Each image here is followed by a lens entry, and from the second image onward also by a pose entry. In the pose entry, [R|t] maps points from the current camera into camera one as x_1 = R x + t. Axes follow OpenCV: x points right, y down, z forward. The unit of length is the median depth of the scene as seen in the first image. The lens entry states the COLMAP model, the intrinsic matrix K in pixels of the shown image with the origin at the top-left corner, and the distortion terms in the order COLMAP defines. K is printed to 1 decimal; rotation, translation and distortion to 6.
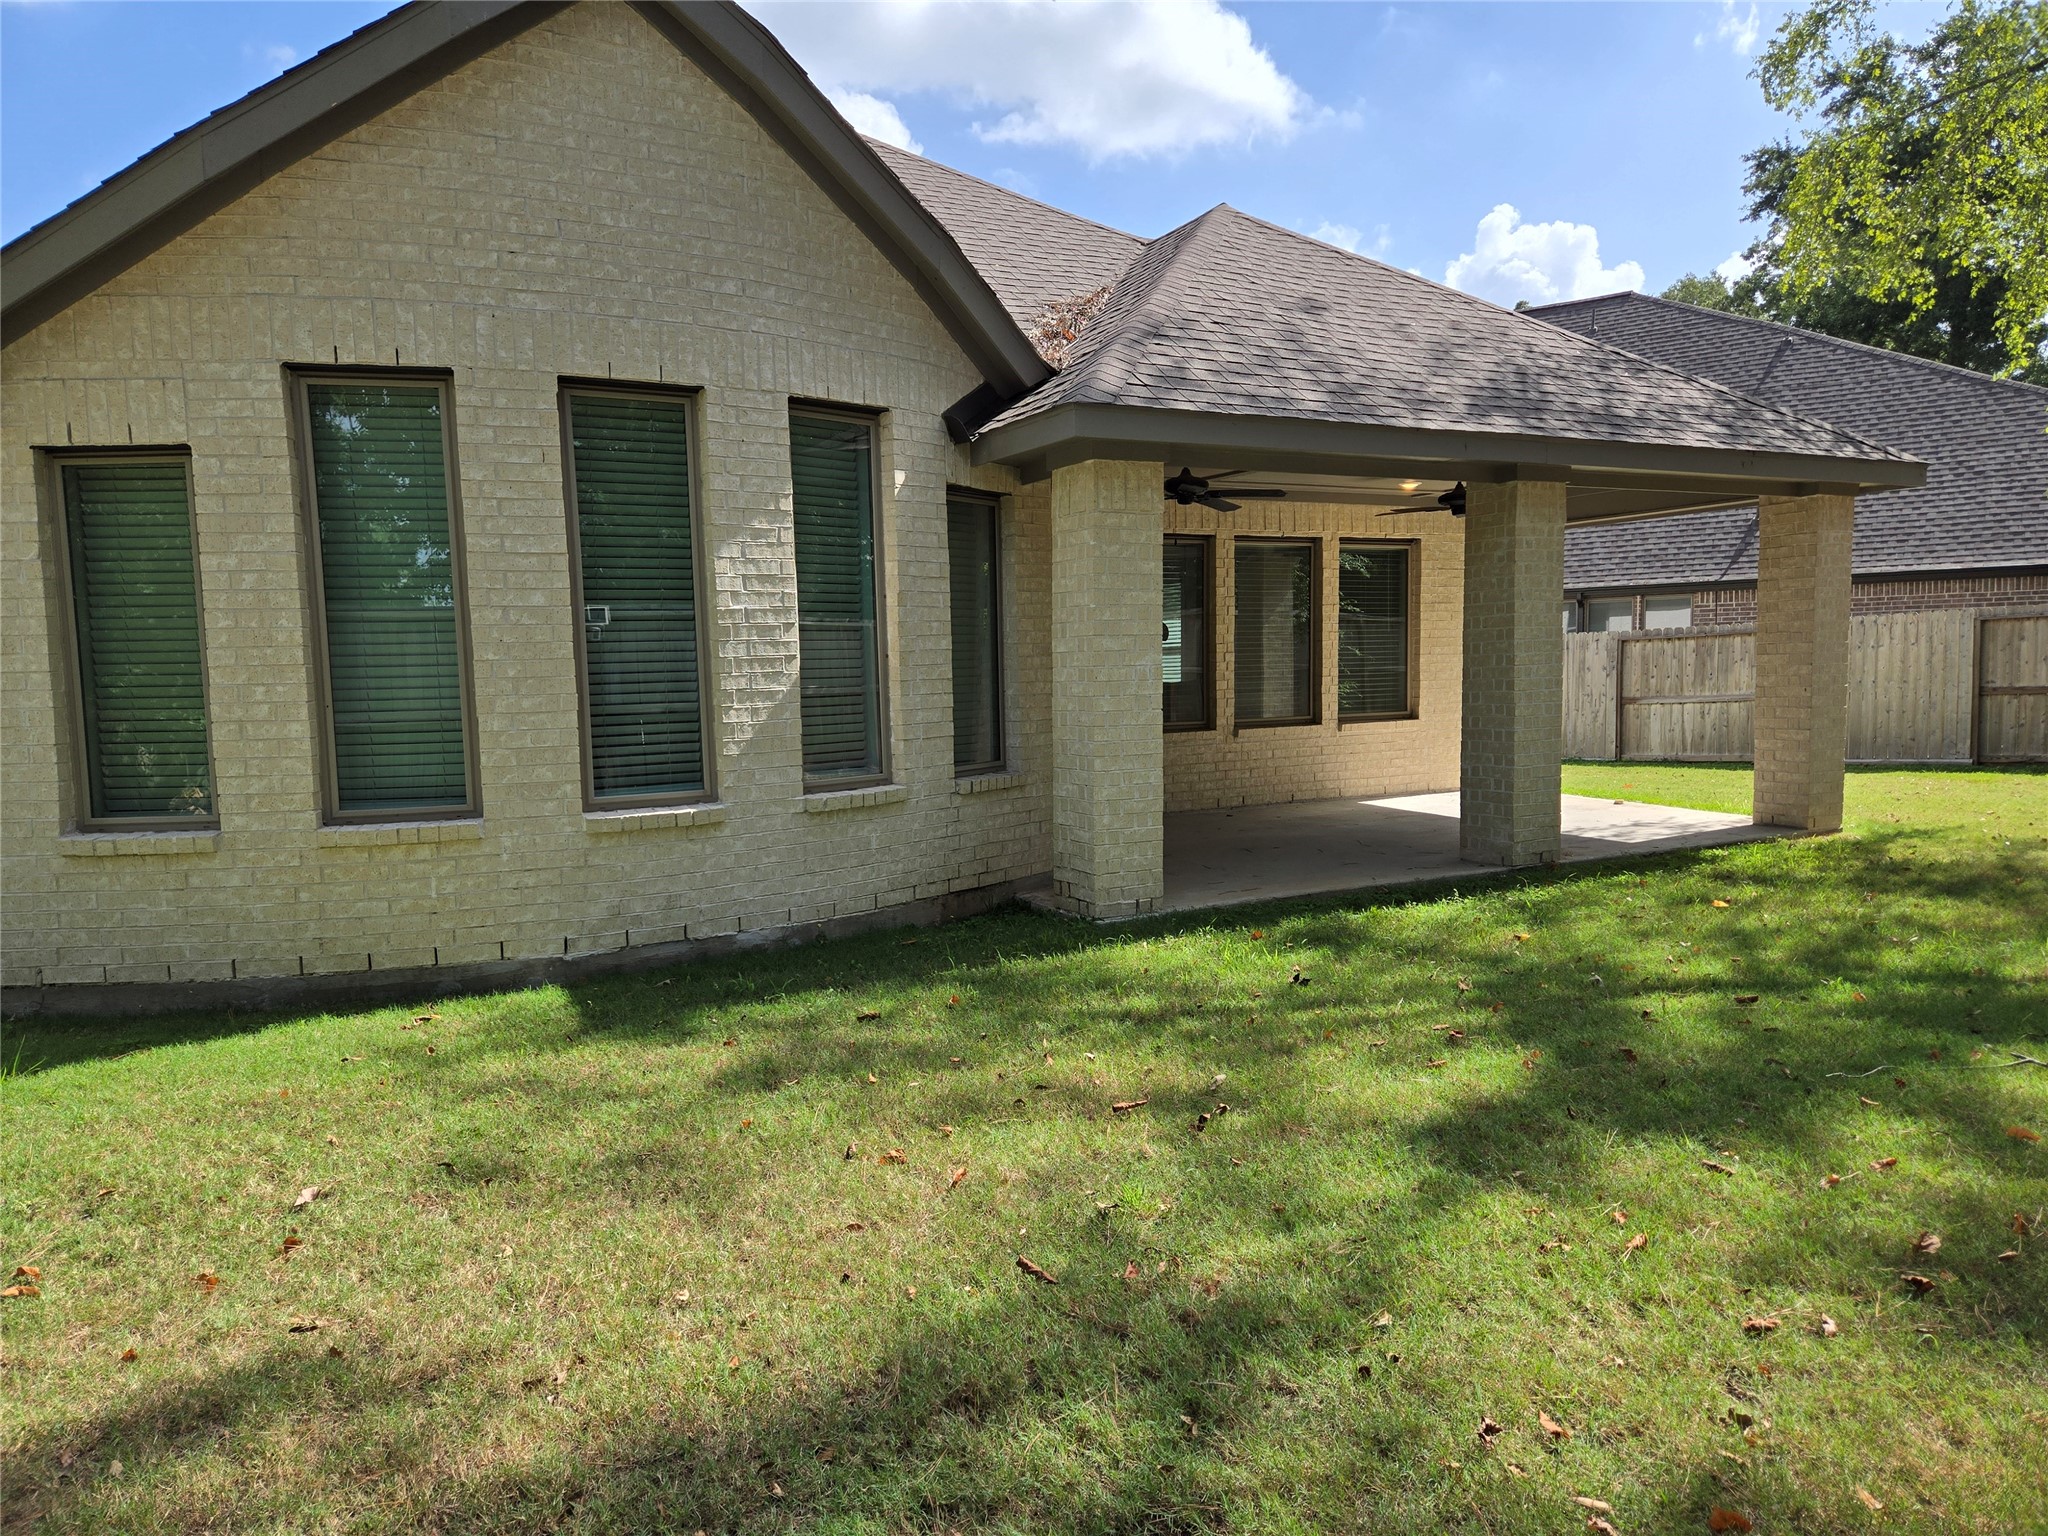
lens RADIAL K [[1258.1, 0, 1027.5], [0, 1258.1, 760.0], [0, 0, 1]] dist [0.069389, -0.050523]
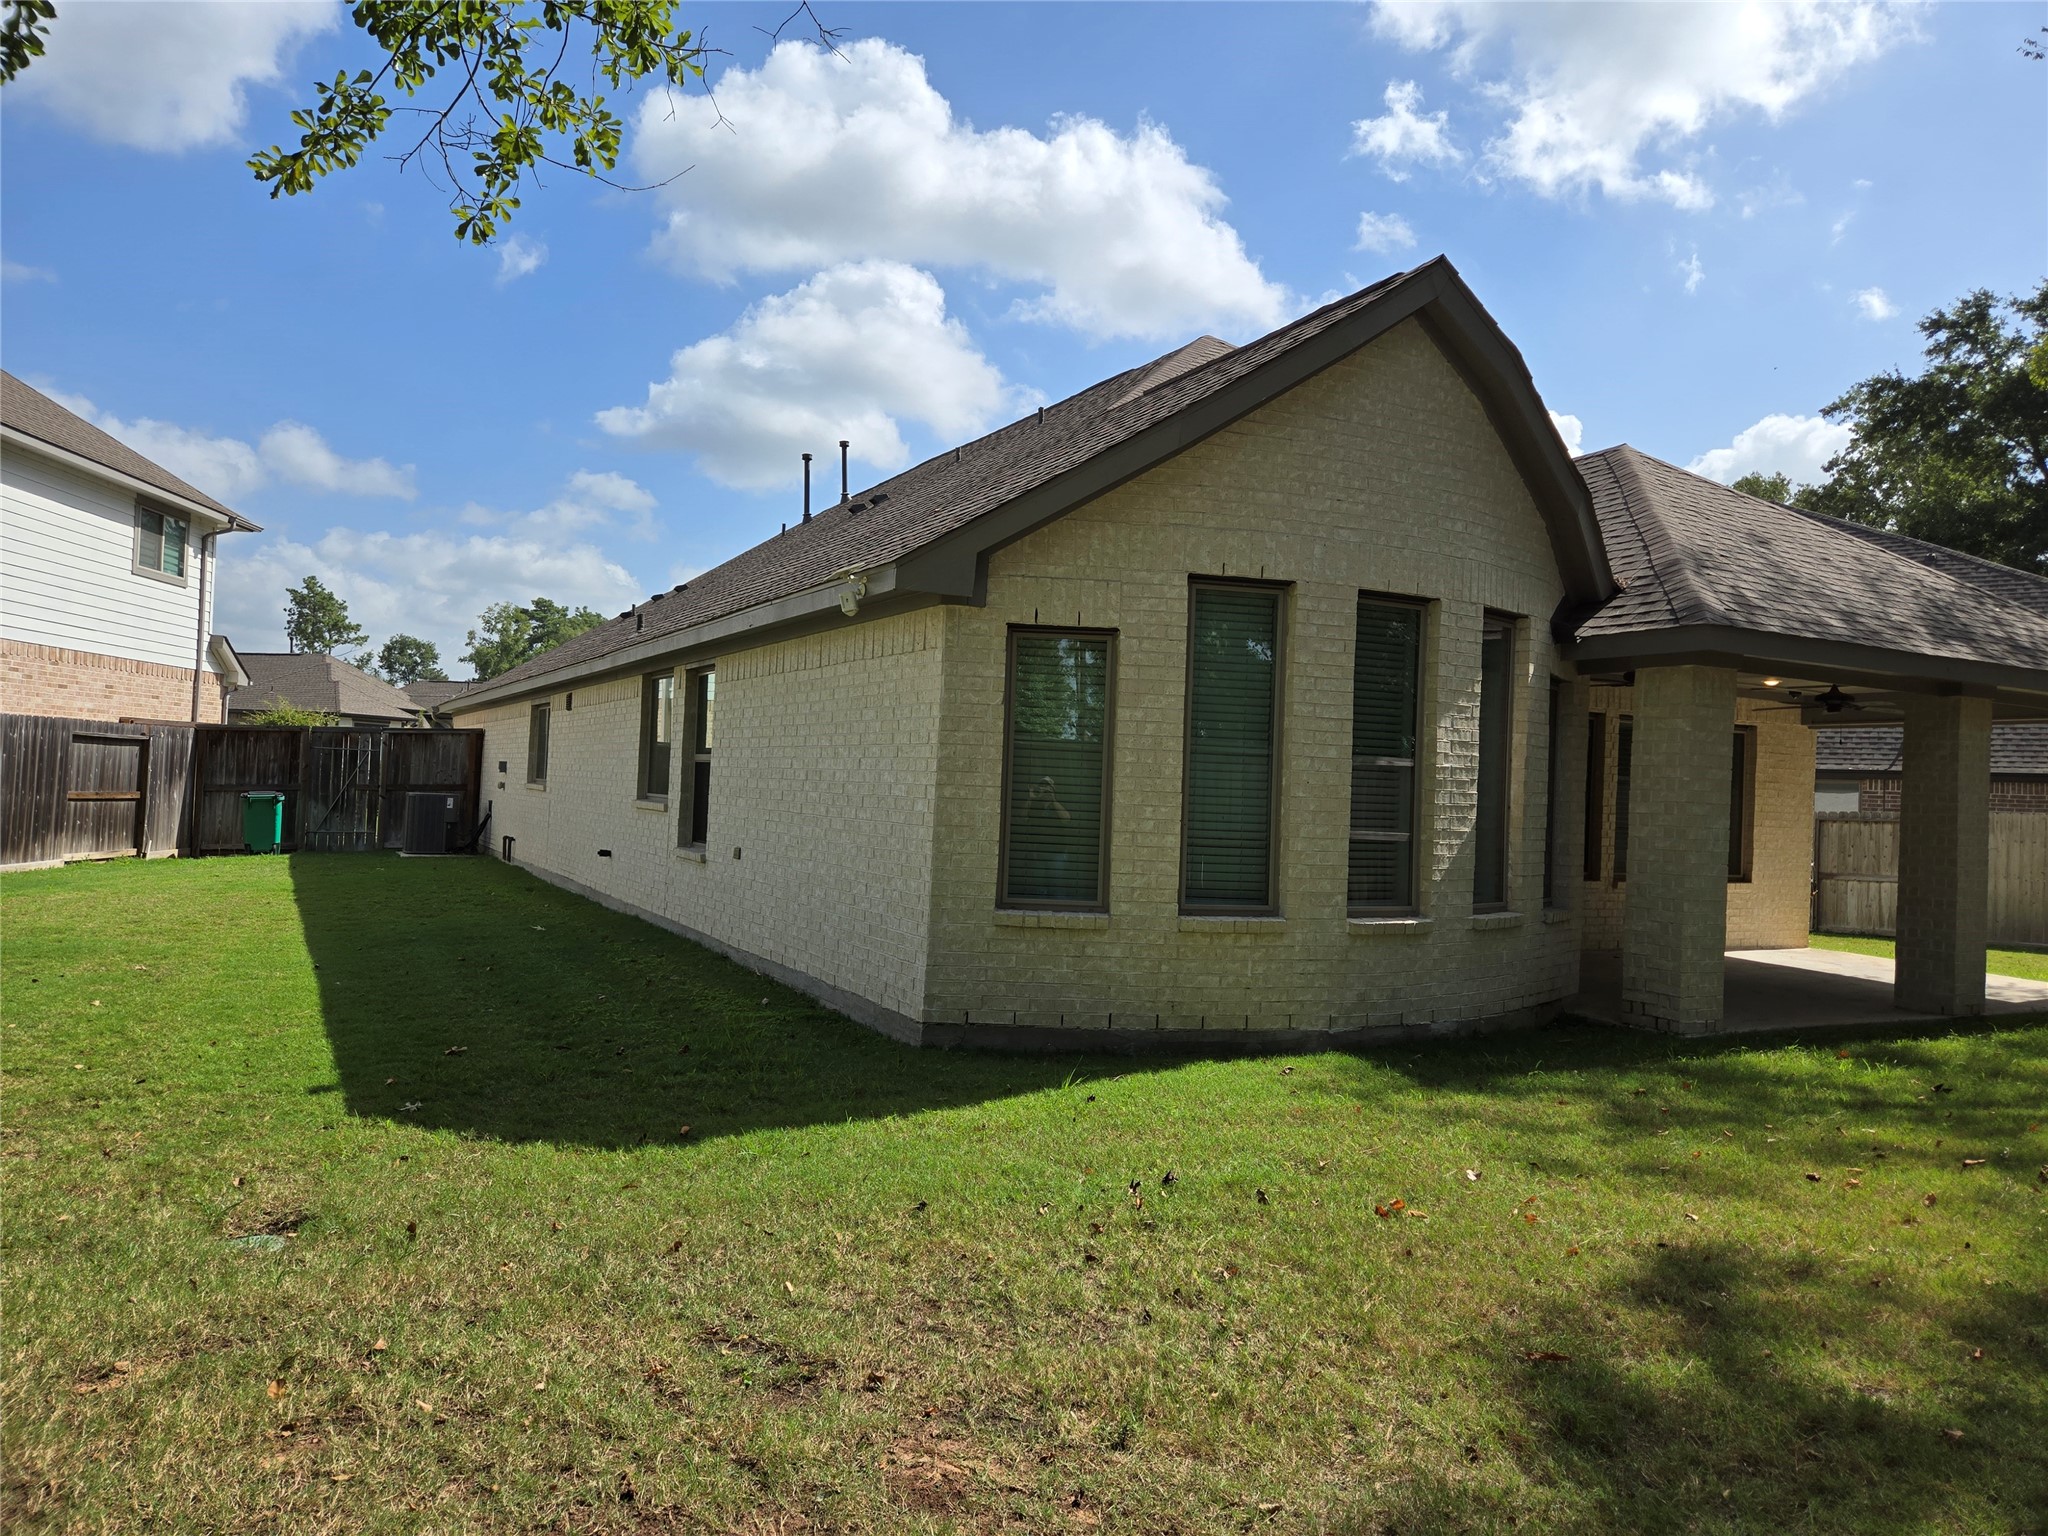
lens RADIAL K [[1258.1, 0, 1027.5], [0, 1258.1, 760.0], [0, 0, 1]] dist [0.069389, -0.050523]
pose [[0.998019, 0.062916, 0.000287, -0.679876], [-0.062548, 0.992653, -0.103573, 0.035238], [-0.006801, 0.103350, 0.994622, -0.291572]]
